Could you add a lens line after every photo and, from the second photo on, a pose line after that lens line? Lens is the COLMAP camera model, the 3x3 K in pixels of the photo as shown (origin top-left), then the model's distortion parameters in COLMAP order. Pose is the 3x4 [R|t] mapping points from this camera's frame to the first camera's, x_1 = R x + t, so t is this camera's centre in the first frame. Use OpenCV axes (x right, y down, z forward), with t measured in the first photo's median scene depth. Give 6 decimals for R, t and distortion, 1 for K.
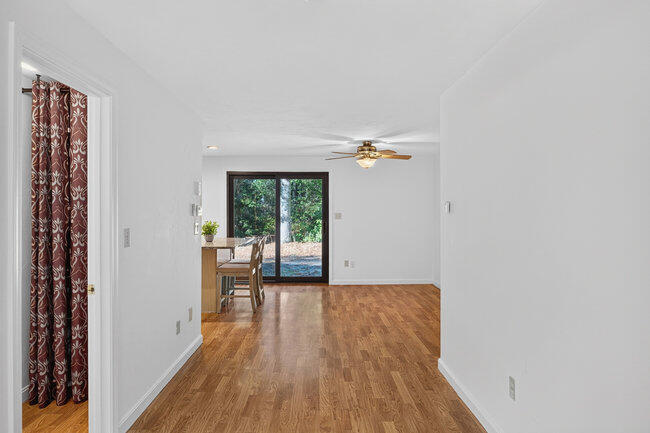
lens RADIAL K [[432.8, 0, 326.1], [0, 432.8, 198.9], [0, 0, 1]] dist [-0.007647, -0.002144]
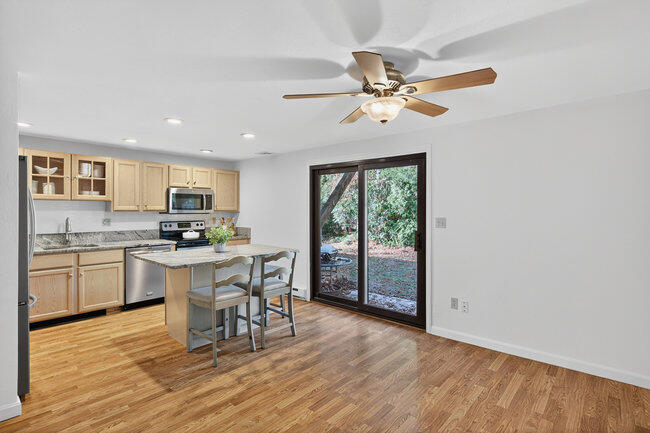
lens RADIAL K [[326.1, 0, 321.4], [0, 326.1, 212.1], [0, 0, 1]] dist [-0.004217, -0.000507]
pose [[0.721063, 0.001123, -0.692868, 0.295229], [0.018298, 0.999619, 0.020662, 0.015136], [0.692628, -0.027577, 0.720768, 0.731386]]
